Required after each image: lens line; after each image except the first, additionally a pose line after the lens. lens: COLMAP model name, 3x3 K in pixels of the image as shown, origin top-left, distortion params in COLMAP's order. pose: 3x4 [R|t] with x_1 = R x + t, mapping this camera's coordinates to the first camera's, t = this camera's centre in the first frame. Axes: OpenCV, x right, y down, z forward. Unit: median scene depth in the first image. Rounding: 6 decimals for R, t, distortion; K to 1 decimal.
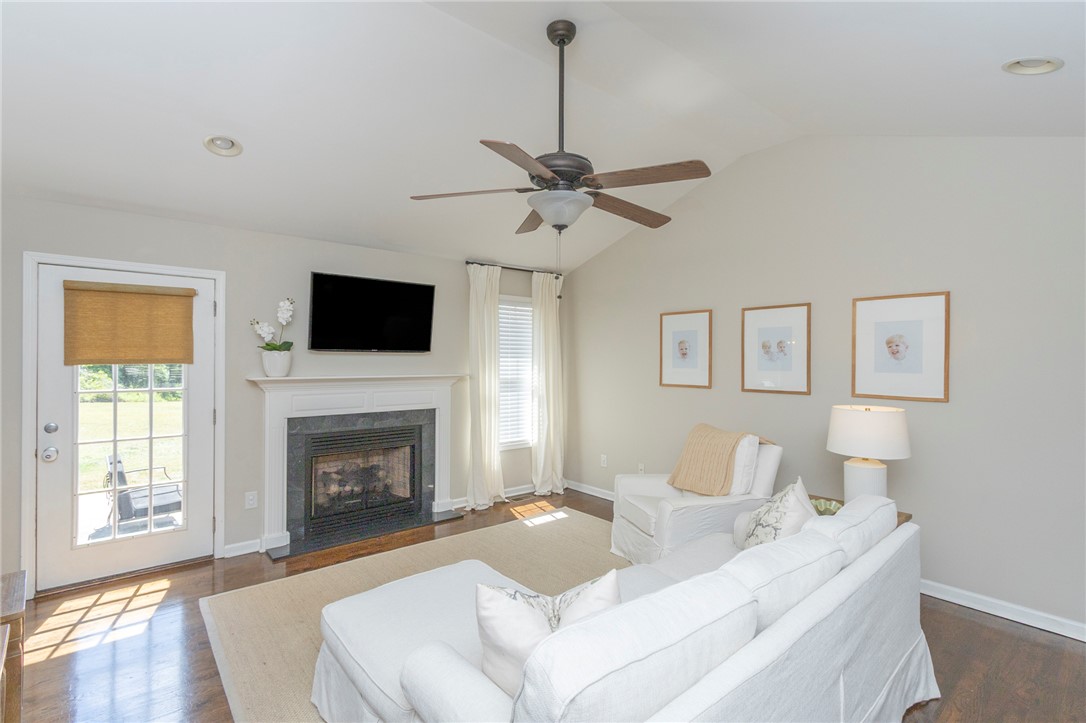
lens RADIAL K [[502.5, 0, 546.4], [0, 502.5, 357.3], [0, 0, 1]] dist [0.002393, 0.000099]
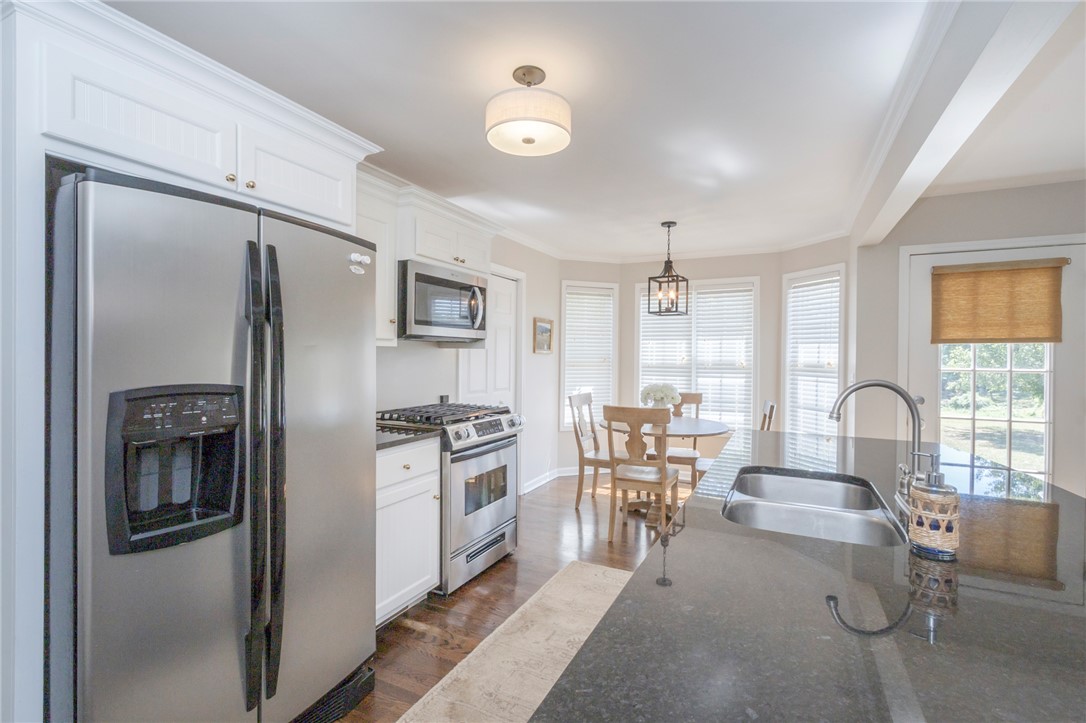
lens RADIAL K [[496.0, 0, 544.3], [0, 496.0, 361.2], [0, 0, 1]] dist [0.003114, -0.000686]
pose [[0.393030, 0.004858, -0.919513, -0.232876], [-0.005078, 0.999982, 0.003112, 0.042302], [0.919512, 0.003446, 0.393048, -0.156978]]
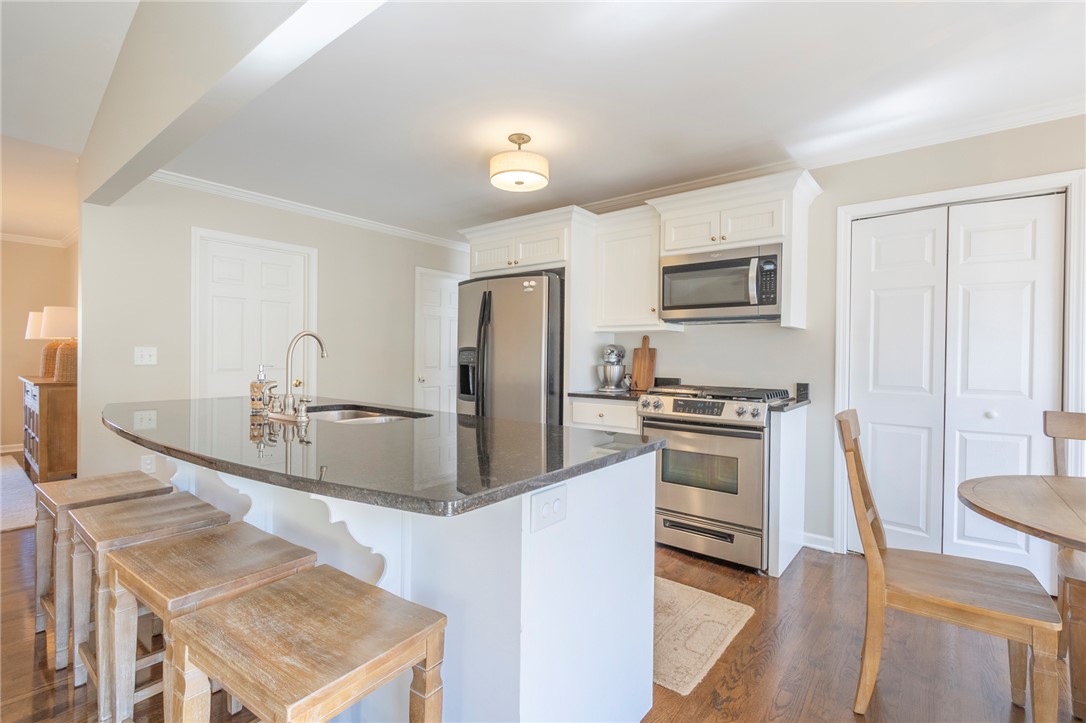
lens RADIAL K [[496.0, 0, 544.3], [0, 496.0, 361.2], [0, 0, 1]] dist [0.003114, -0.000686]
pose [[-0.981642, -0.018989, -0.189788, -0.595182], [-0.021422, 0.999712, 0.010776, 0.074558], [0.189528, 0.014644, -0.981766, 0.734628]]
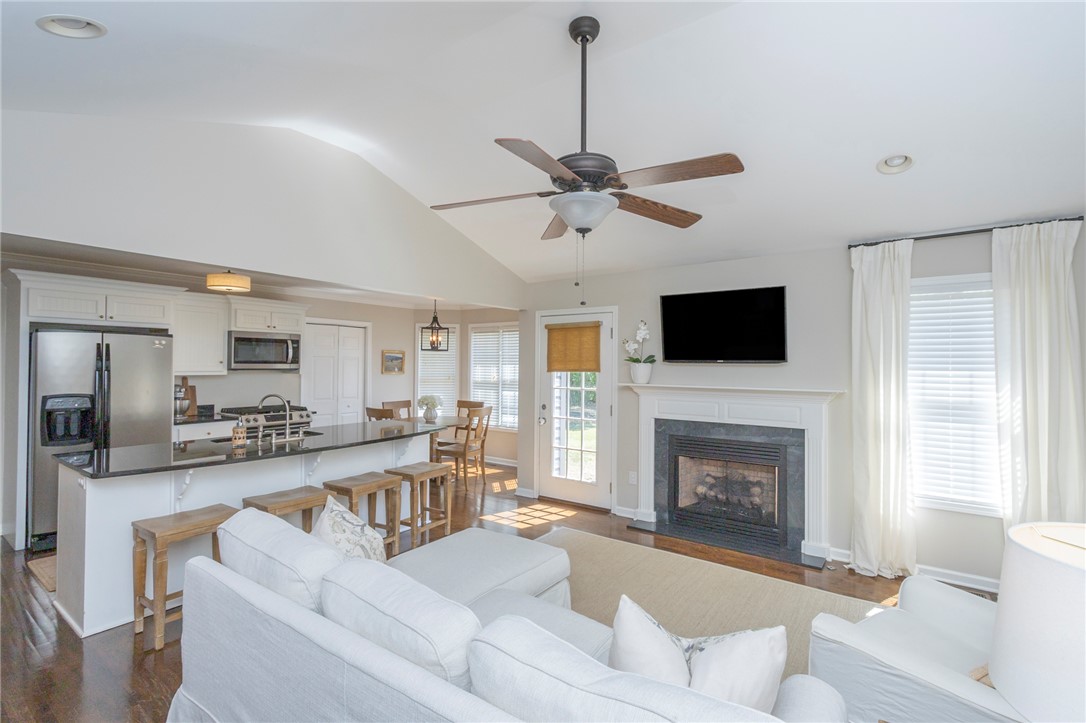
lens RADIAL K [[496.0, 0, 544.3], [0, 496.0, 361.2], [0, 0, 1]] dist [0.003114, -0.000686]
pose [[0.240391, -0.014546, -0.970567, 0.587107], [-0.006466, 0.999842, -0.016586, 0.004781], [0.970655, 0.010263, 0.240258, 0.450478]]
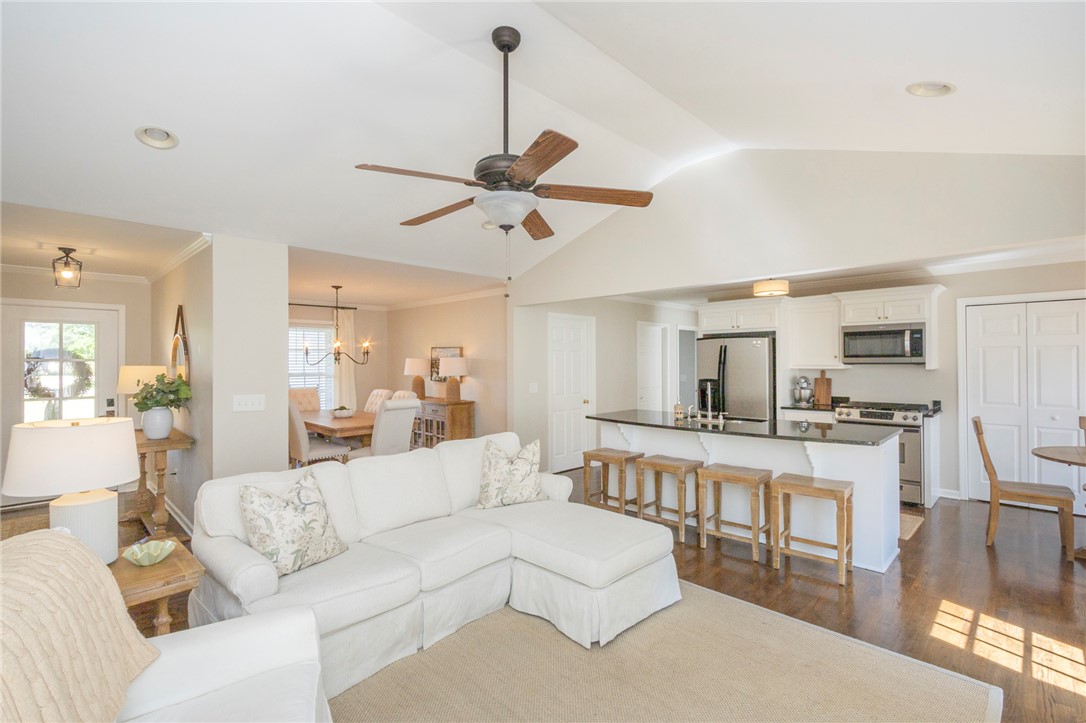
lens RADIAL K [[496.0, 0, 544.3], [0, 496.0, 361.2], [0, 0, 1]] dist [0.003114, -0.000686]
pose [[-0.996322, -0.003666, -0.085605, 0.023540], [-0.003481, 0.999991, -0.002309, 0.009829], [0.085613, -0.002002, -0.996326, 1.285461]]
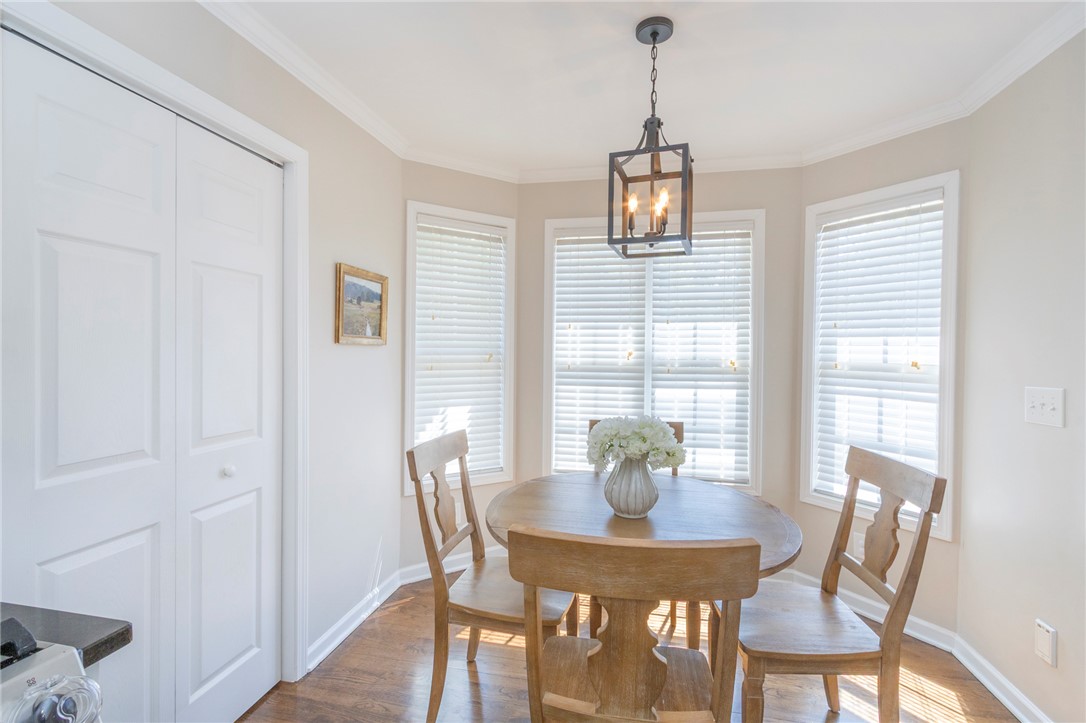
lens RADIAL K [[496.0, 0, 544.3], [0, 496.0, 361.2], [0, 0, 1]] dist [0.003114, -0.000686]
pose [[0.607265, 0.013541, -0.794384, -0.802374], [-0.004049, 0.999895, 0.013949, 0.037513], [0.794489, -0.005254, 0.607256, 0.154691]]
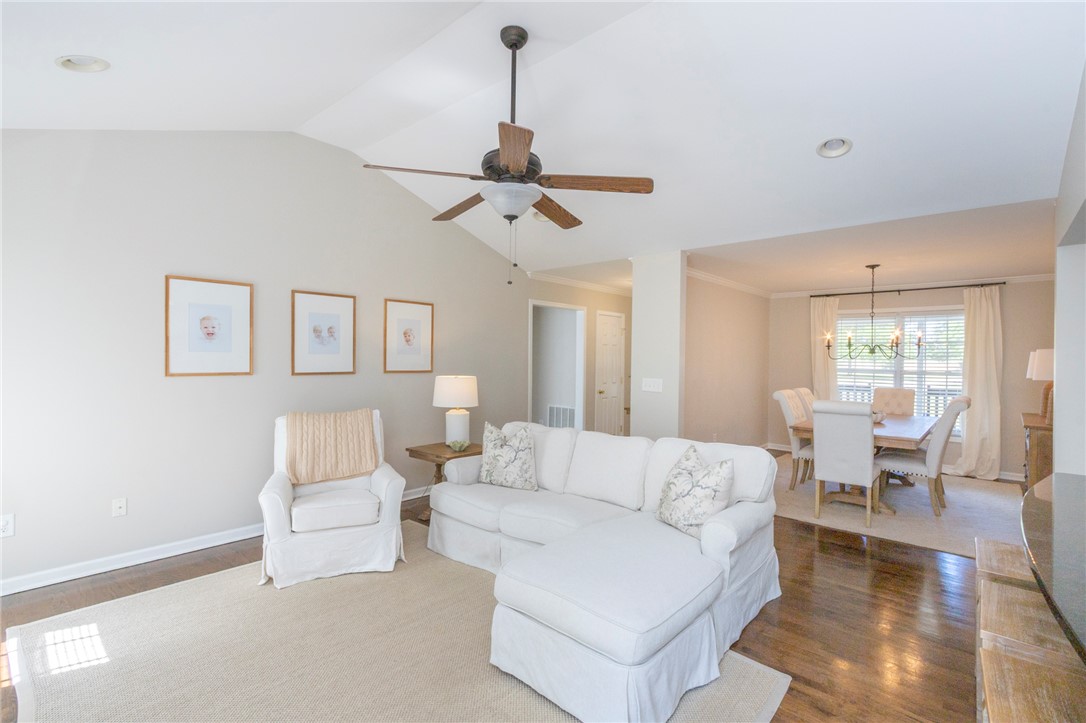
lens RADIAL K [[496.0, 0, 544.3], [0, 496.0, 361.2], [0, 0, 1]] dist [0.003114, -0.000686]
pose [[-0.136468, -0.017038, 0.990498, -0.662313], [-0.016161, 0.999757, 0.014971, 0.019038], [-0.990513, -0.013964, -0.136711, 0.684971]]
